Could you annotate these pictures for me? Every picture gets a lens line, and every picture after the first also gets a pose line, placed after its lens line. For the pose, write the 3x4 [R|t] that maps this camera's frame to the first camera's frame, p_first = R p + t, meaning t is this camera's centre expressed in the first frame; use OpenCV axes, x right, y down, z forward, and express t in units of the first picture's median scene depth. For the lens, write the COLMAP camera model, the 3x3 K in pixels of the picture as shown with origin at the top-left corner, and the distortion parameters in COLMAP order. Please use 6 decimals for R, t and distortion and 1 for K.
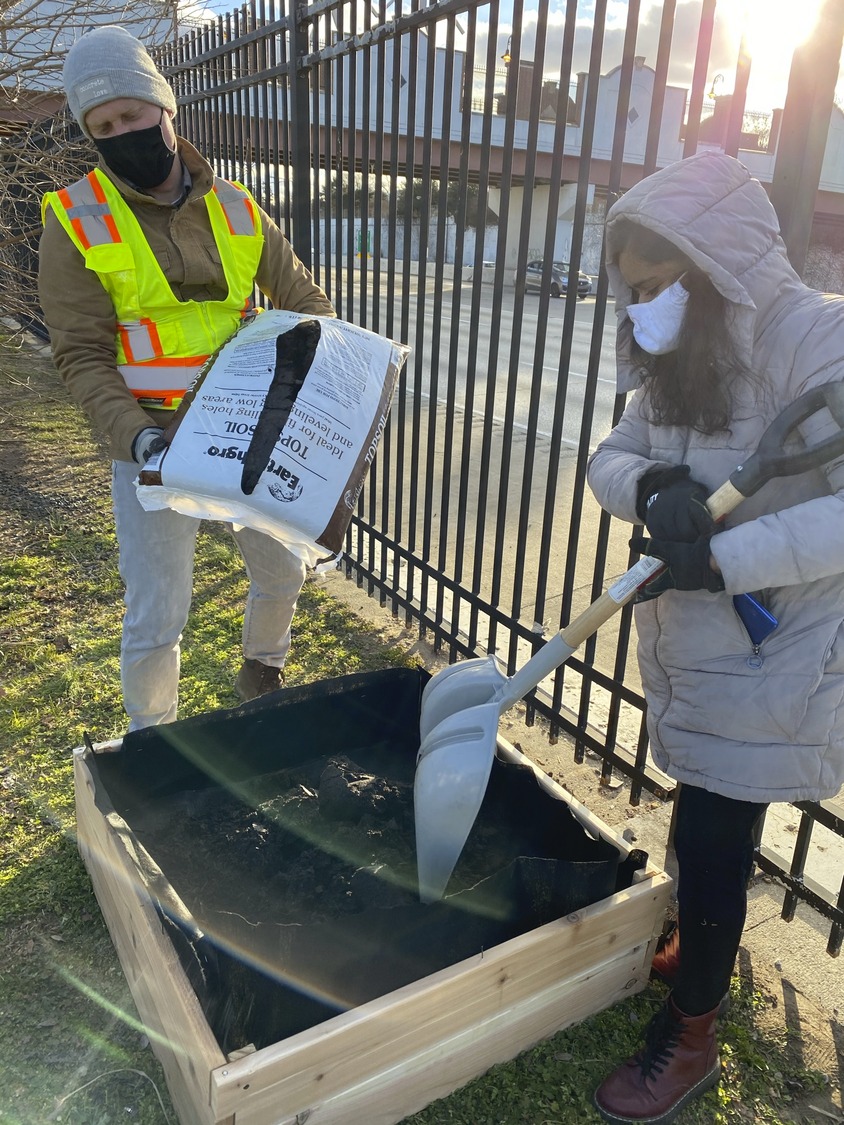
lens RADIAL K [[860.3, 0, 422.0], [0, 860.3, 555.2], [0, 0, 1]] dist [0.032153, -0.031688]
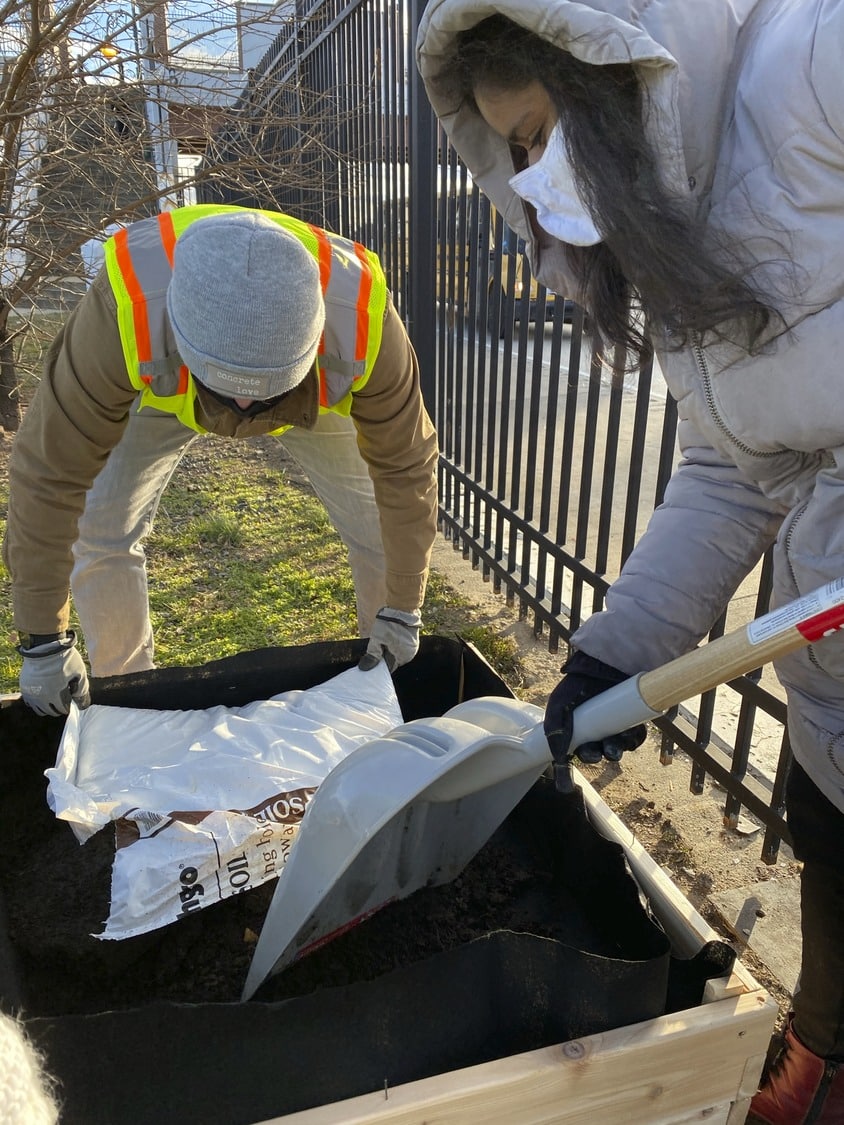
lens RADIAL K [[860.3, 0, 418.0], [0, 860.3, 557.0], [0, 0, 1]] dist [0.032153, -0.031688]
pose [[0.971758, 0.051556, -0.230279, 0.092075], [-0.053877, 0.998540, -0.003796, 0.049060], [0.229747, 0.016095, 0.973117, 0.200258]]
